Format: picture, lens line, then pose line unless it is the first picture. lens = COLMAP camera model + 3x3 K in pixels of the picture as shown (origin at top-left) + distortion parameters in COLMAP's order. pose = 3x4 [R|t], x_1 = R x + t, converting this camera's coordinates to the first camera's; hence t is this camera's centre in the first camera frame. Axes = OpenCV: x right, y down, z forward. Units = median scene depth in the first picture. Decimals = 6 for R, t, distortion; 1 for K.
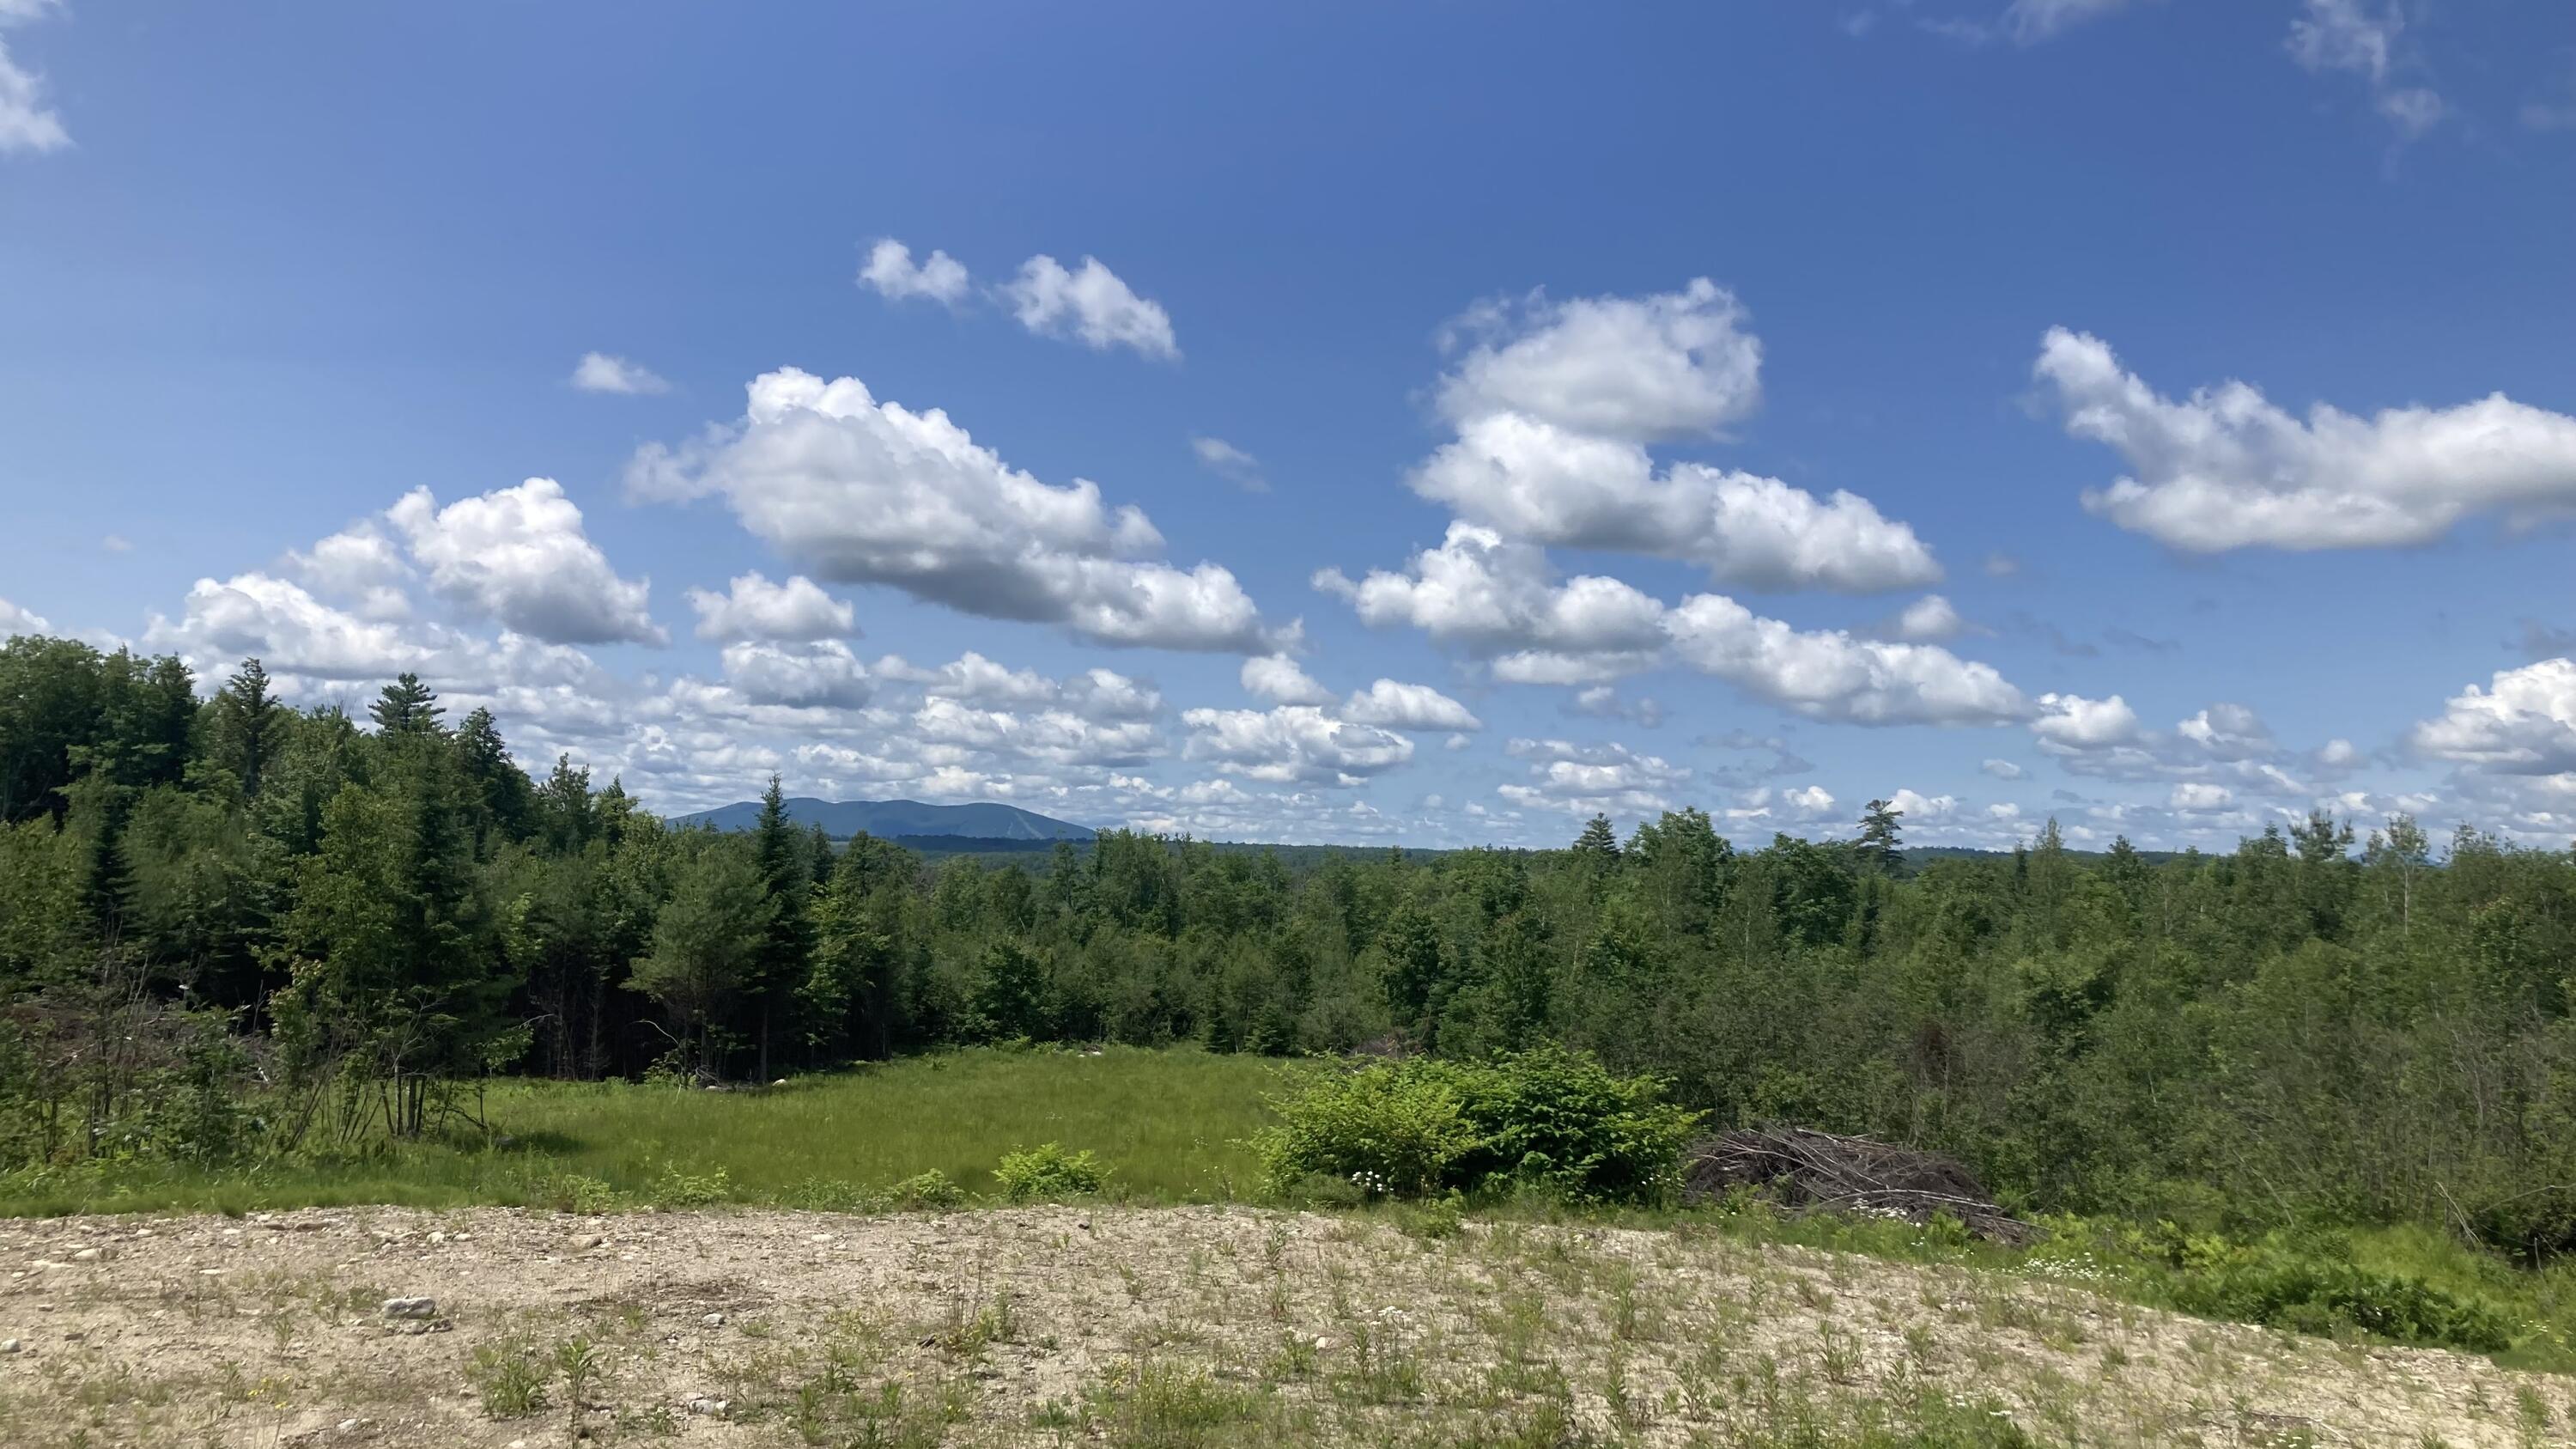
lens RADIAL K [[2043.0, 0, 1271.0], [0, 2043.0, 705.2], [0, 0, 1]] dist [0.027186, -0.034151]
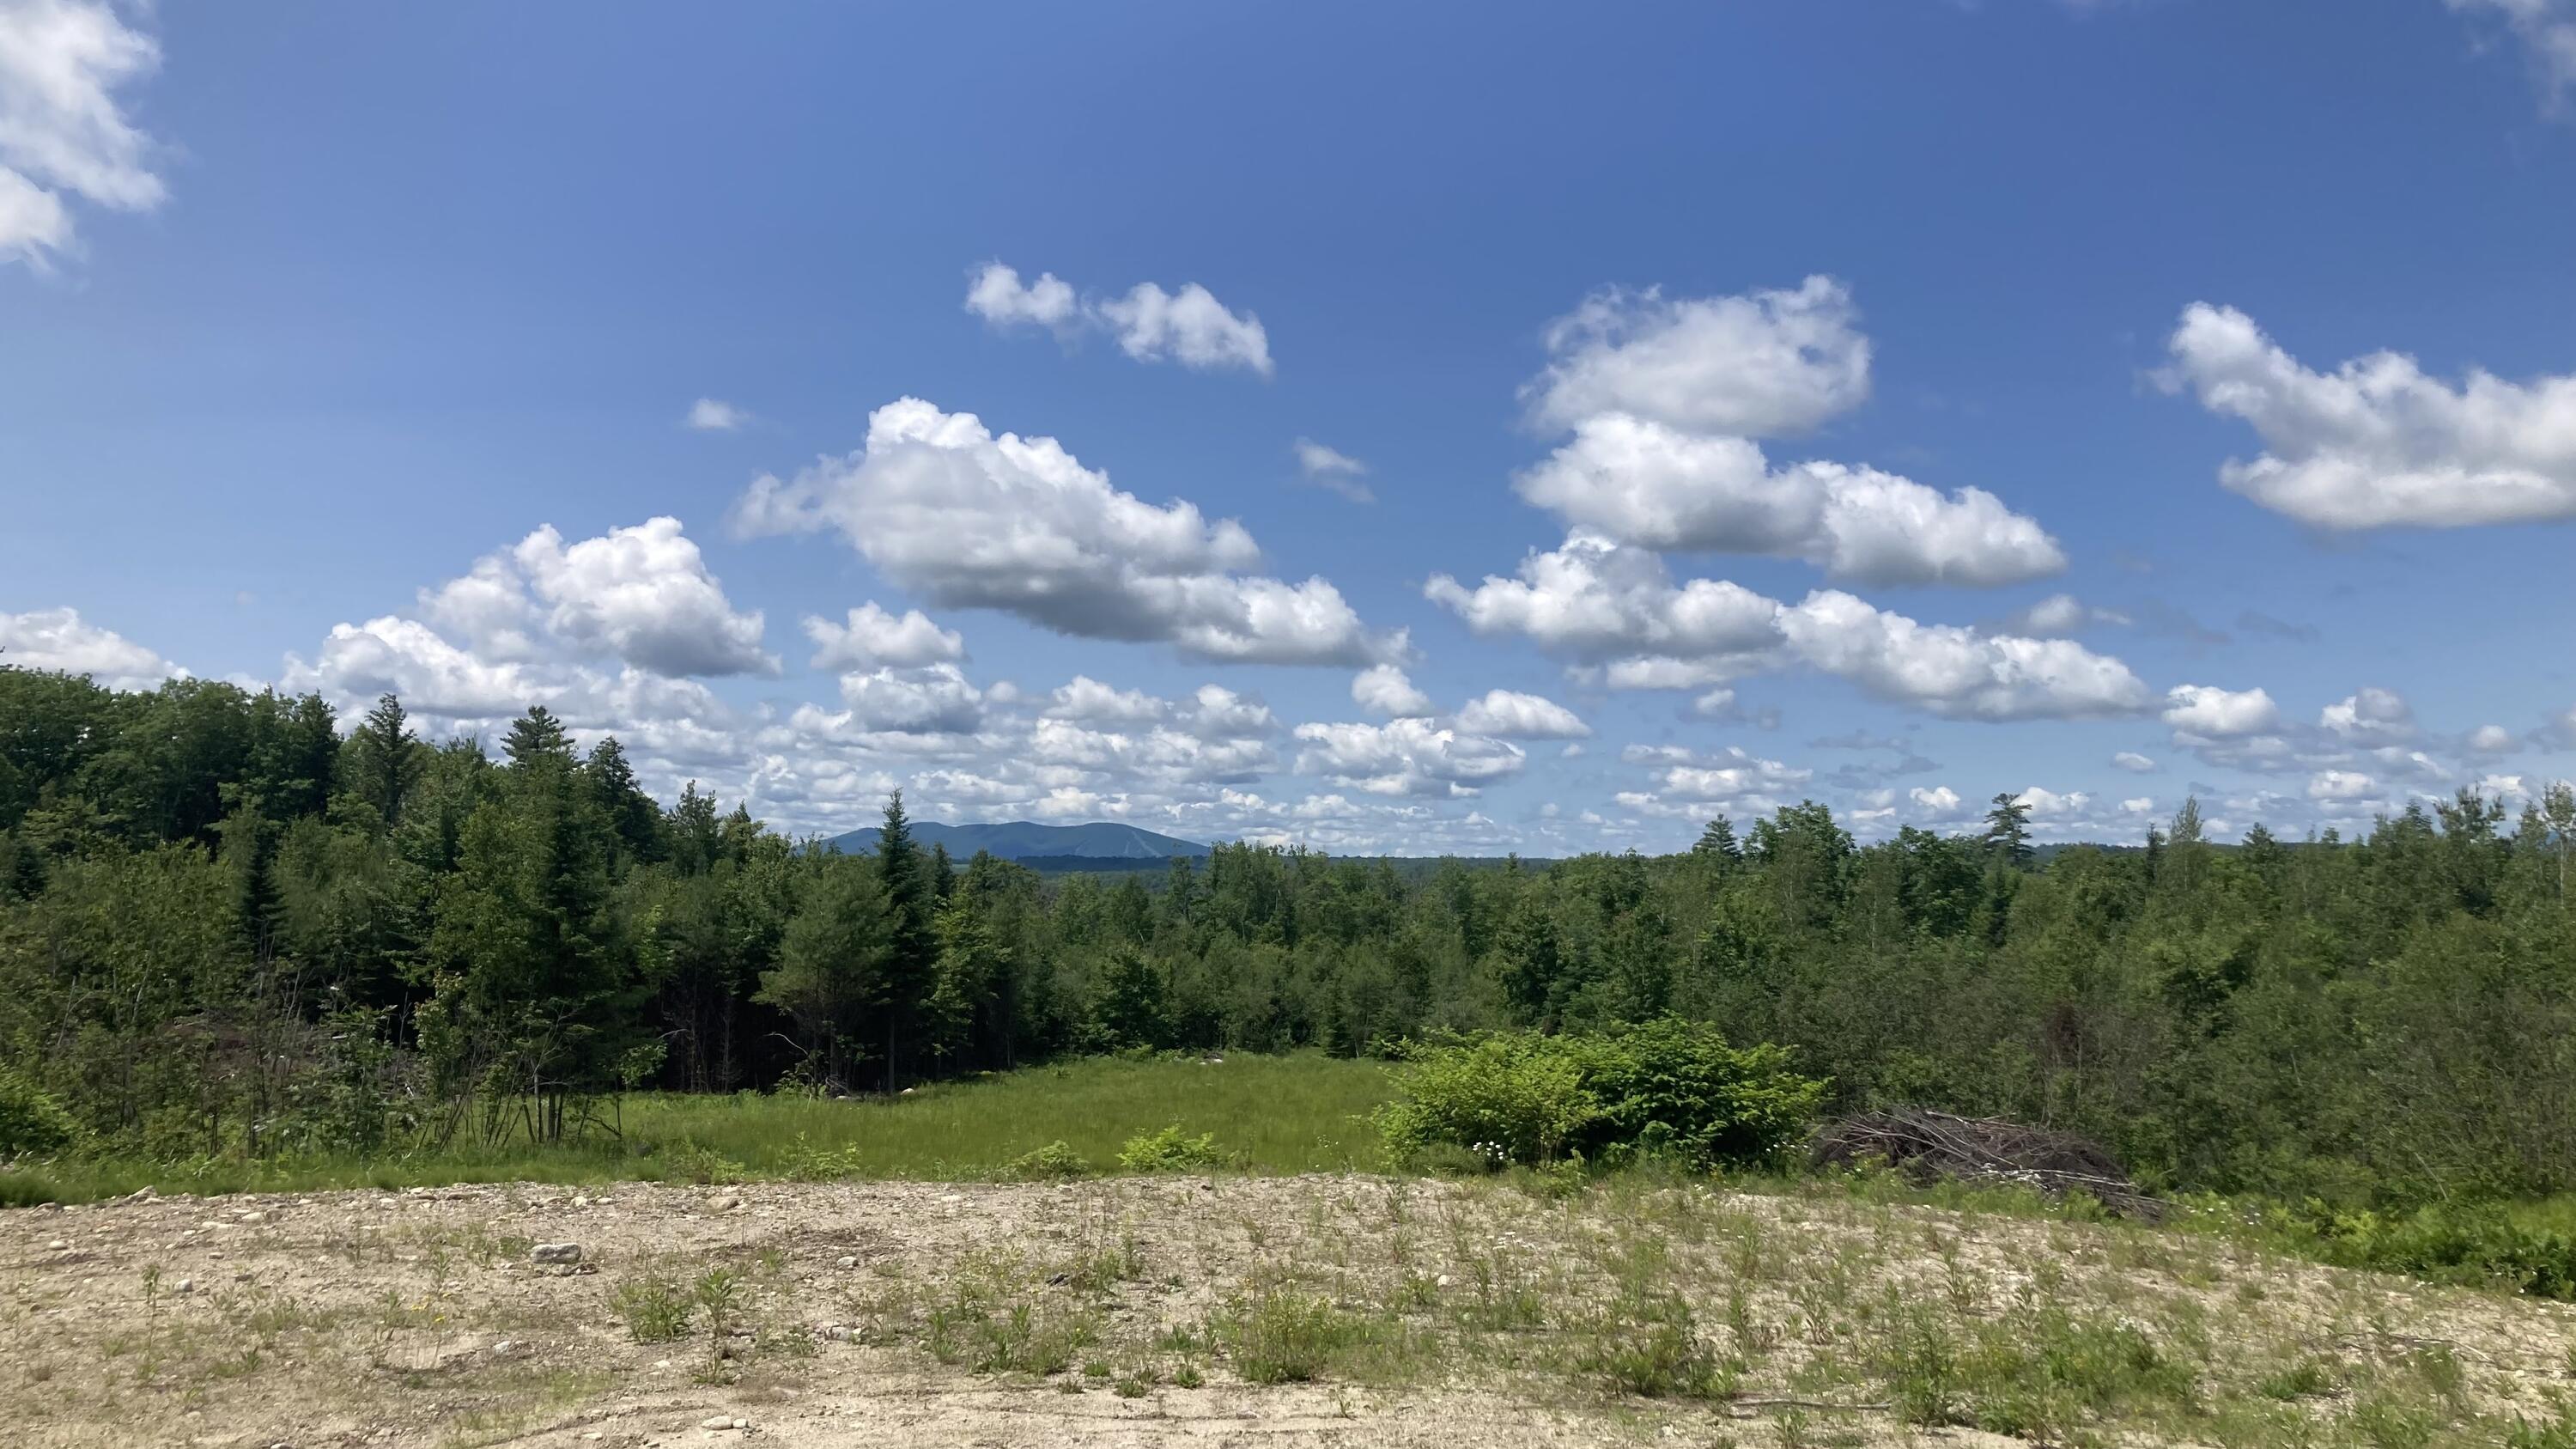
lens RADIAL K [[2042.7, 0, 1270.9], [0, 2042.7, 719.0], [0, 0, 1]] dist [0.027778, -0.031539]
pose [[0.998105, -0.027800, -0.054894, 0.000593], [0.027779, 0.999613, -0.001140, 0.006262], [0.054905, -0.000387, 0.998492, -0.002145]]
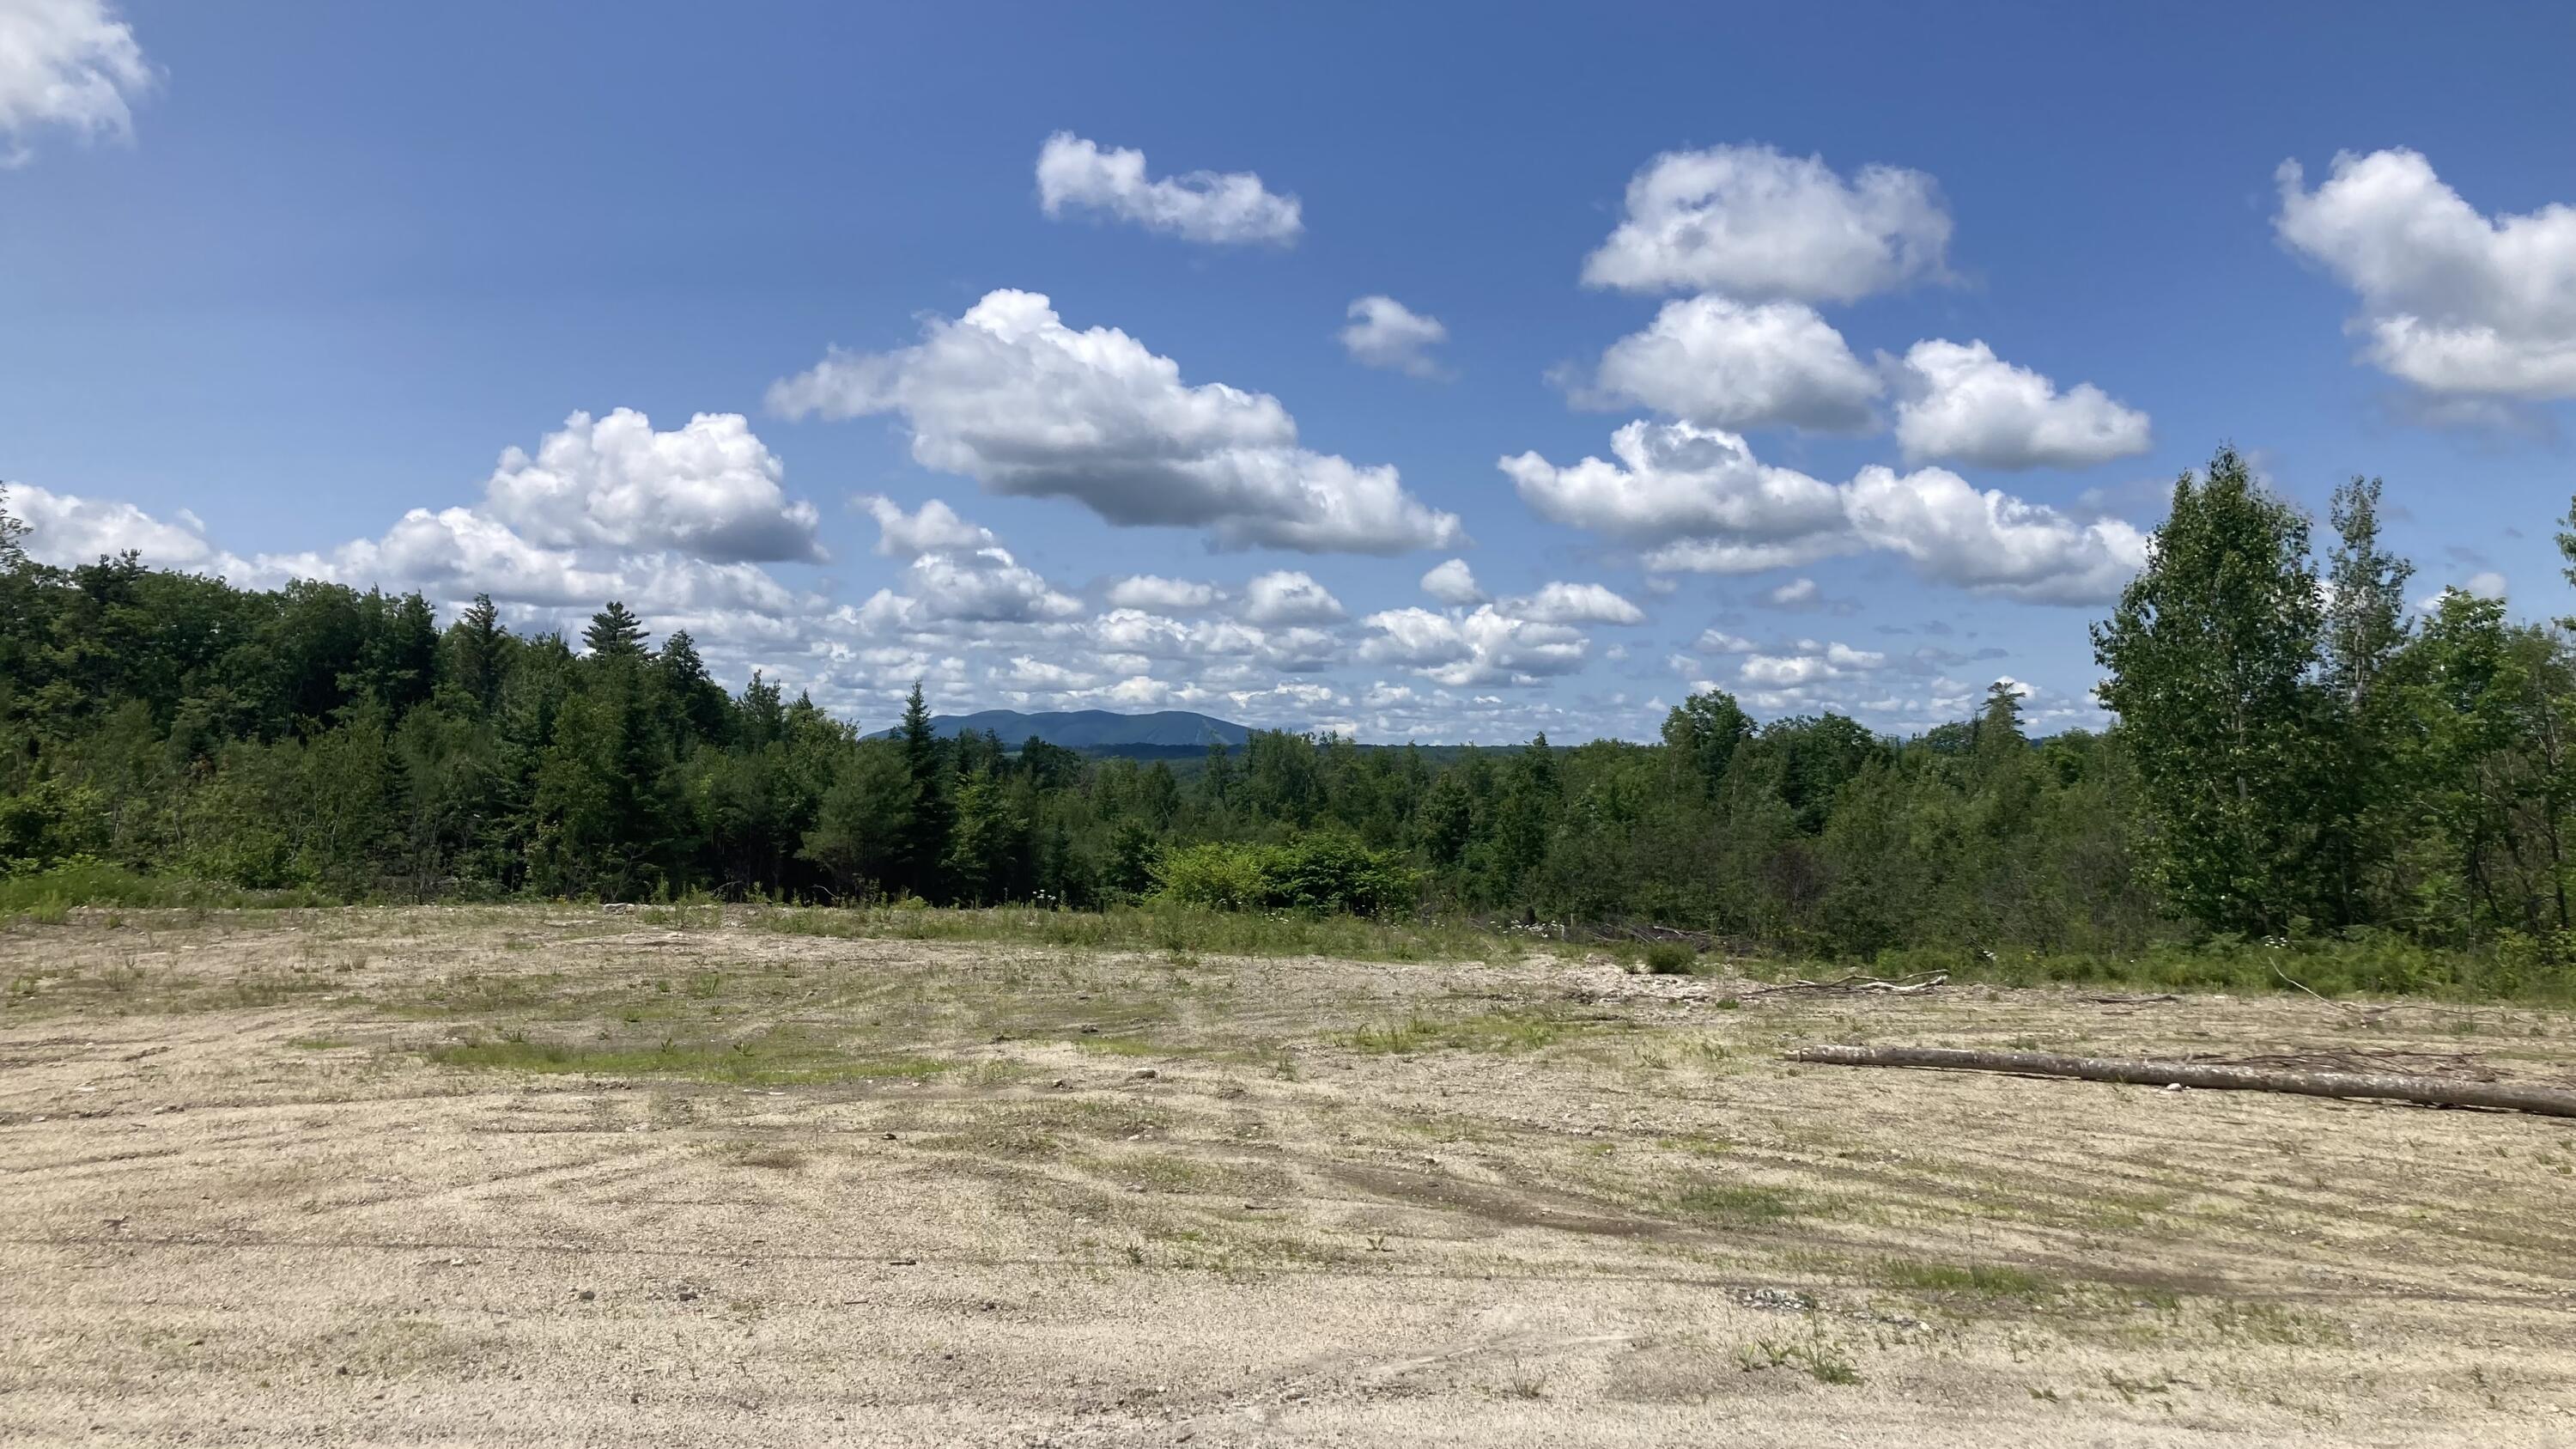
lens RADIAL K [[2043.0, 0, 1268.3], [0, 2043.0, 734.0], [0, 0, 1]] dist [0.027186, -0.034151]
pose [[0.995408, -0.023402, -0.092821, 0.085577], [0.029042, 0.997783, 0.059886, -0.000469], [0.091214, -0.062307, 0.993880, -0.195940]]
